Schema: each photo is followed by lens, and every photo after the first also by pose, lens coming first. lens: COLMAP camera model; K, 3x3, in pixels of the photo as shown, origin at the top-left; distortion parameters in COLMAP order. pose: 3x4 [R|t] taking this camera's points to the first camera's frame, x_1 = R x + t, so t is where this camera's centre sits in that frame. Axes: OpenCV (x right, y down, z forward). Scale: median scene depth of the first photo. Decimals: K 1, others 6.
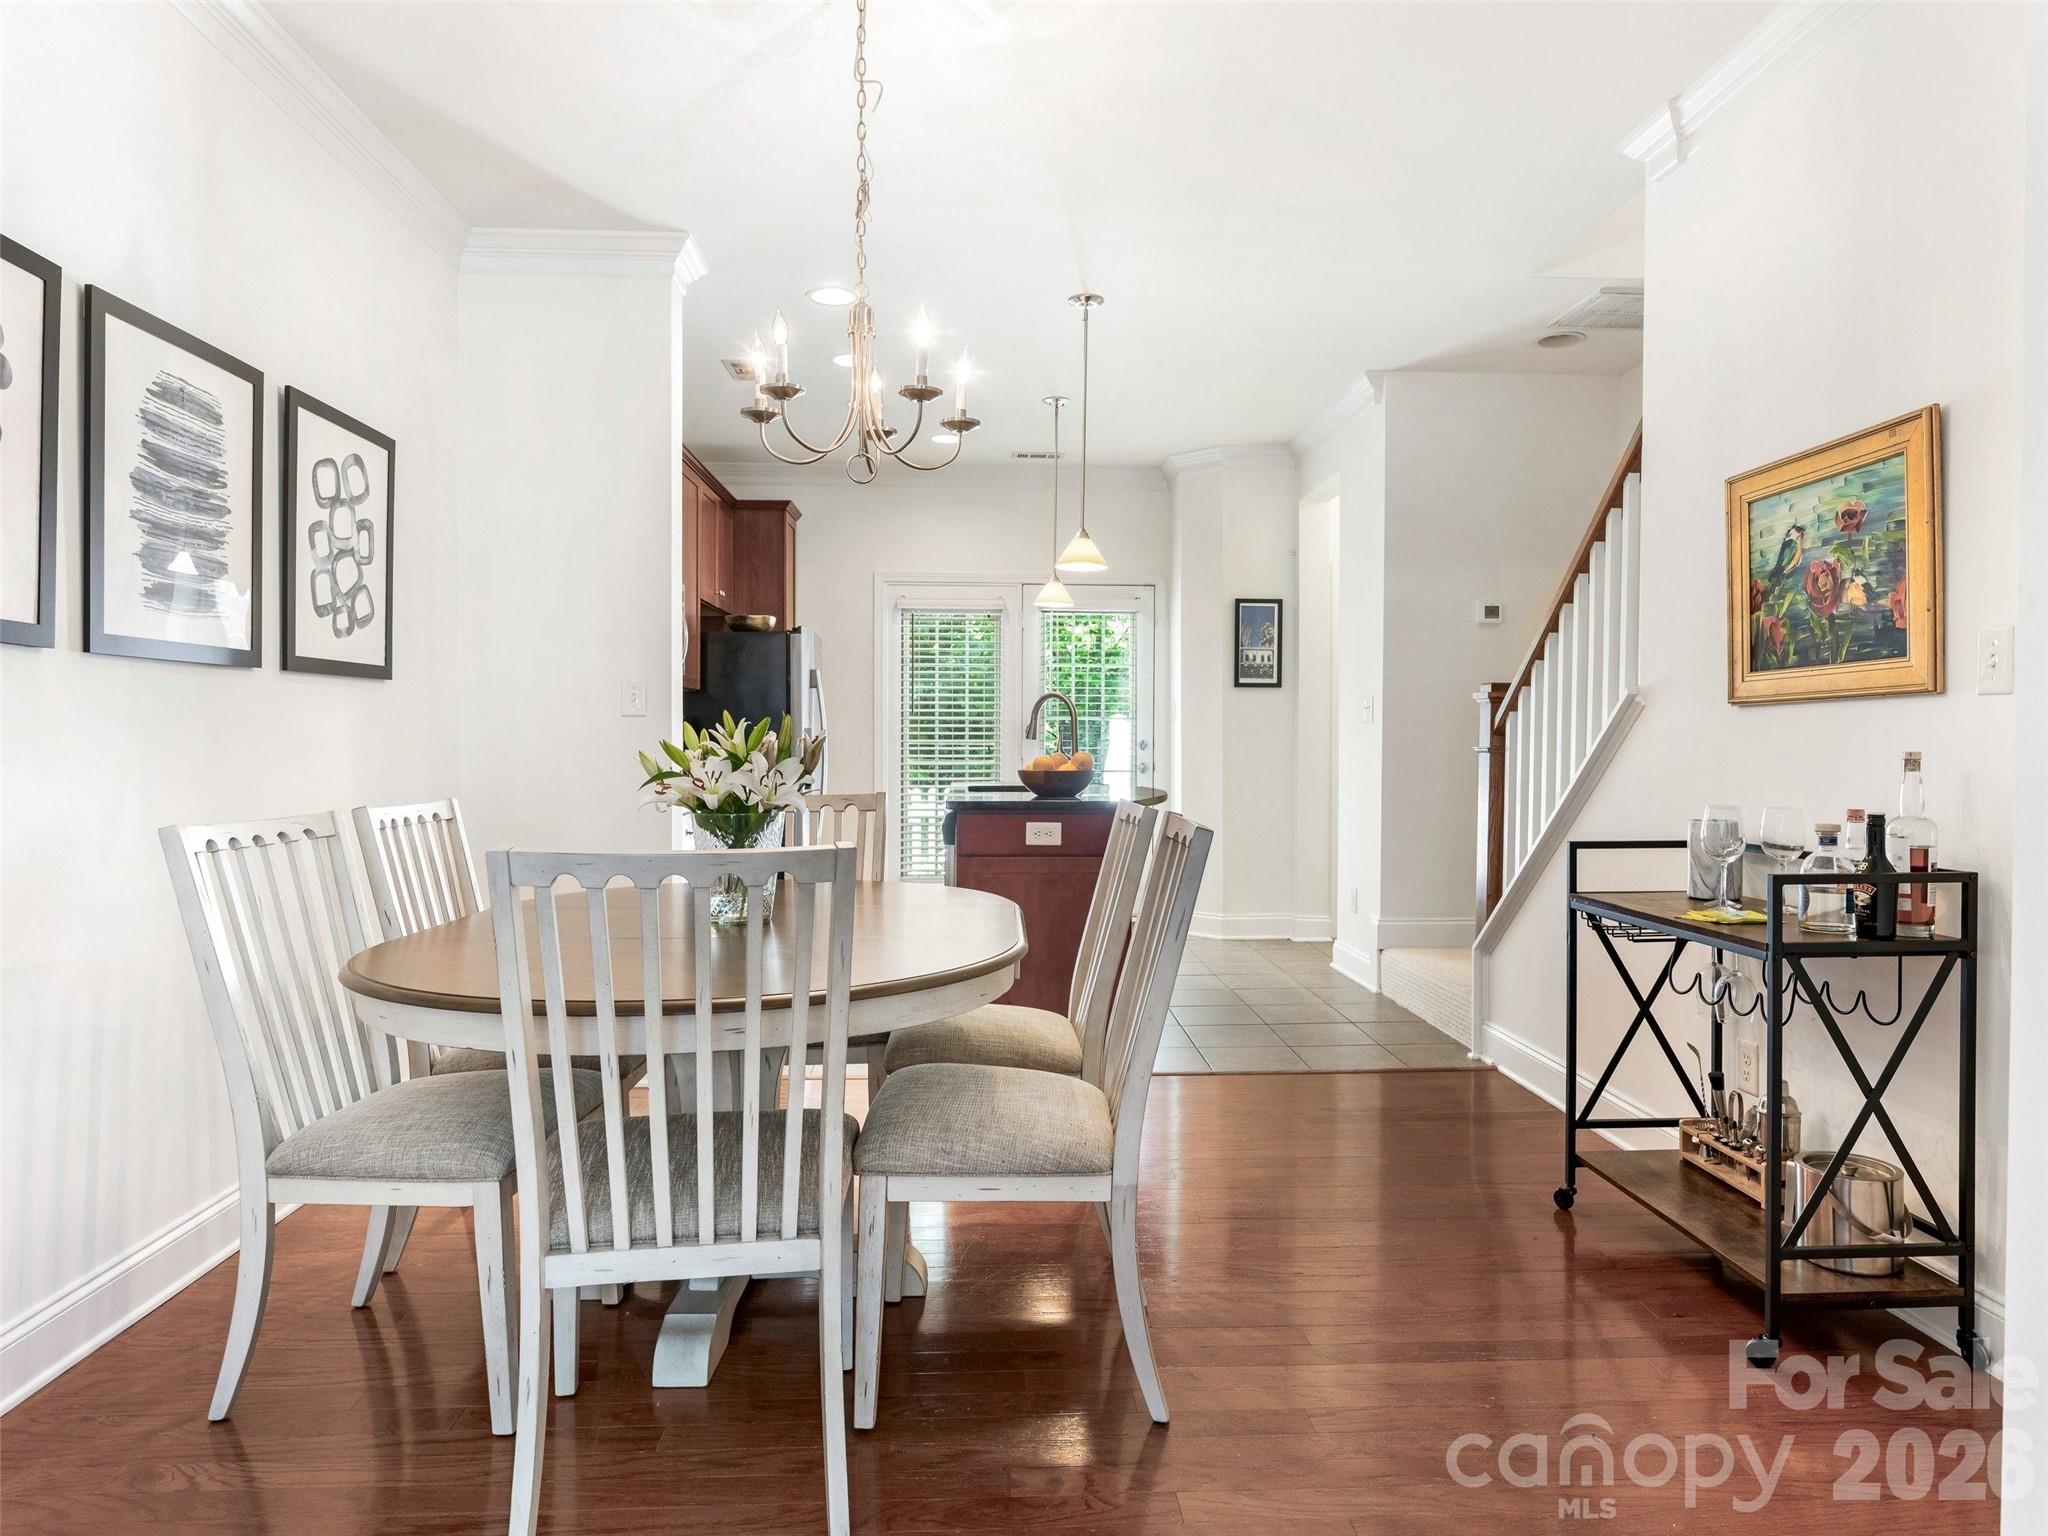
lens RADIAL K [[1259.5, 0, 1024.7], [0, 1259.5, 766.0], [0, 0, 1]] dist [-0.004438, 0.000531]
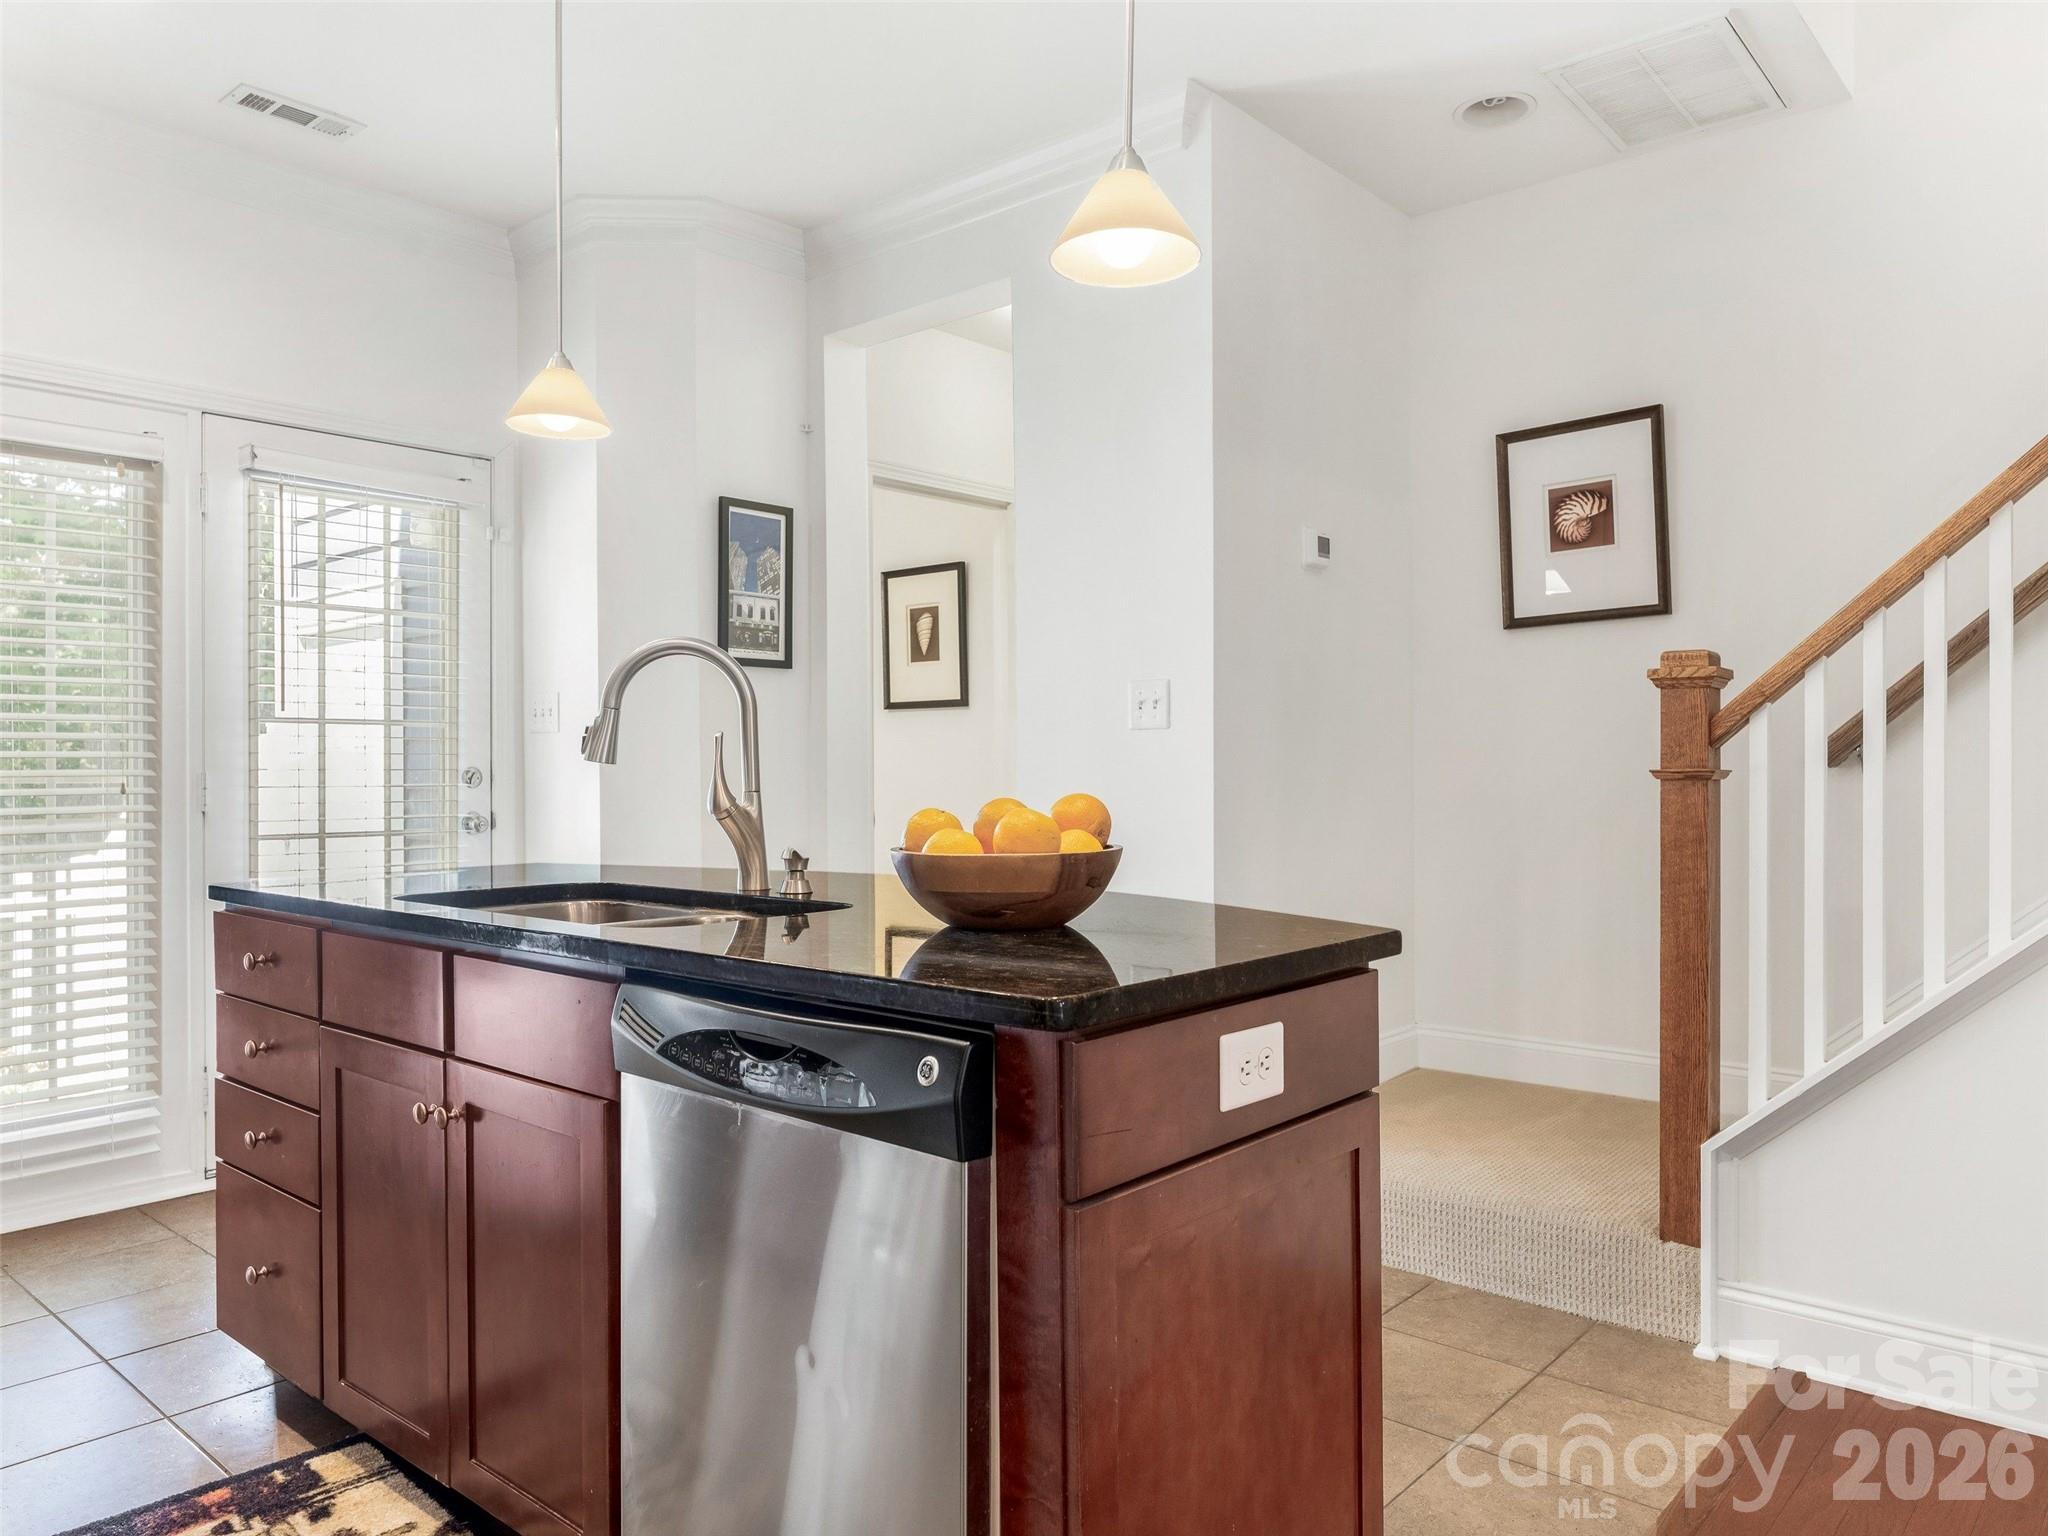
lens RADIAL K [[1412.4, 0, 1015.2], [0, 1412.4, 764.2], [0, 0, 1]] dist [-0.000512, -0.001239]
pose [[0.696282, -0.007053, 0.717734, -0.352842], [0.022592, 0.999672, -0.012093, -0.022292], [-0.717413, 0.024636, 0.696213, 1.031426]]
